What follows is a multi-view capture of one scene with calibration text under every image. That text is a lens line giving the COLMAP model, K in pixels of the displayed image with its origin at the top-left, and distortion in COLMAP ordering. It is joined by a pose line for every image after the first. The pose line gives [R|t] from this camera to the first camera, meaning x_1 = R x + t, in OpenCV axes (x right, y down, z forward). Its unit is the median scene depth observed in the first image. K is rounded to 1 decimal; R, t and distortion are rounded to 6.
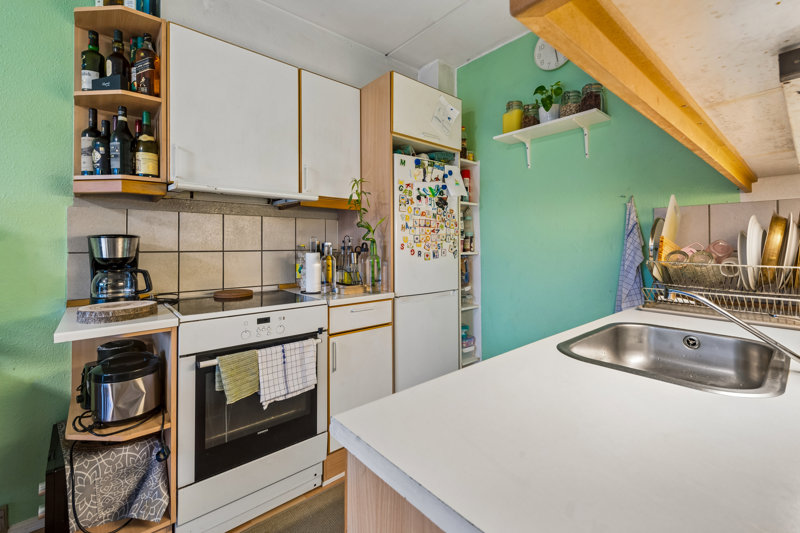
lens RADIAL K [[352.0, 0, 406.7], [0, 352.0, 243.5], [0, 0, 1]] dist [0.003954, 0.002526]
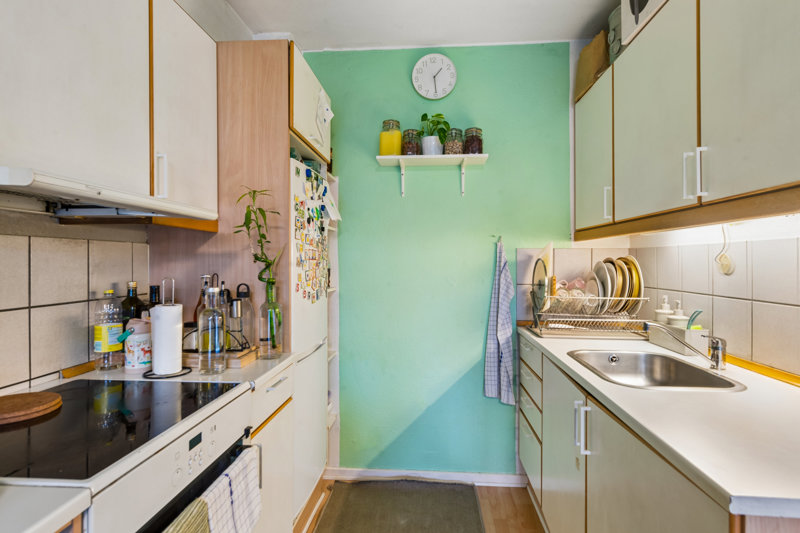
lens RADIAL K [[426.9, 0, 404.4], [0, 426.9, 262.3], [0, 0, 1]] dist [0.014245, 0.000560]
pose [[0.704240, 0.001963, 0.709959, -0.482298], [-0.006628, 0.999971, 0.003810, -0.048092], [-0.709931, -0.007389, 0.704232, 0.220727]]
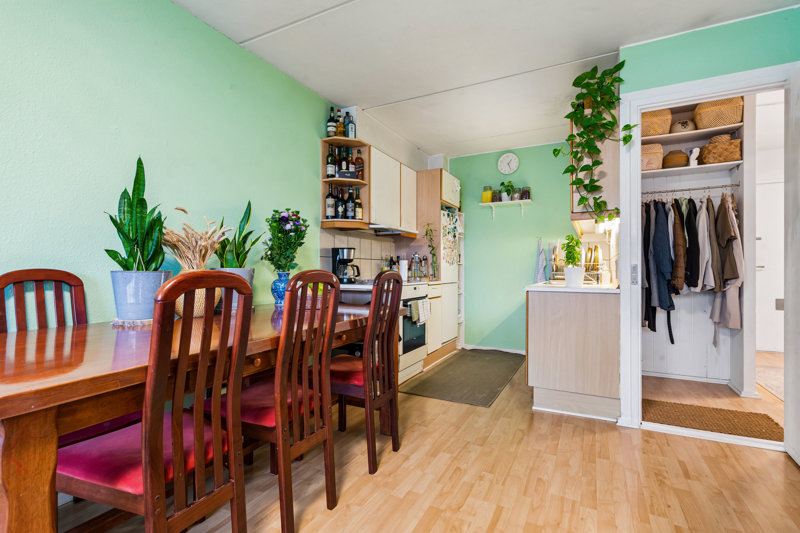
lens RADIAL K [[379.4, 0, 399.9], [0, 379.4, 270.8], [0, 0, 1]] dist [0.003465, 0.000178]
pose [[0.928325, 0.005830, 0.371725, -1.020373], [-0.008945, 0.999938, 0.006658, 0.068435], [-0.371663, -0.009506, 0.928319, -0.869446]]
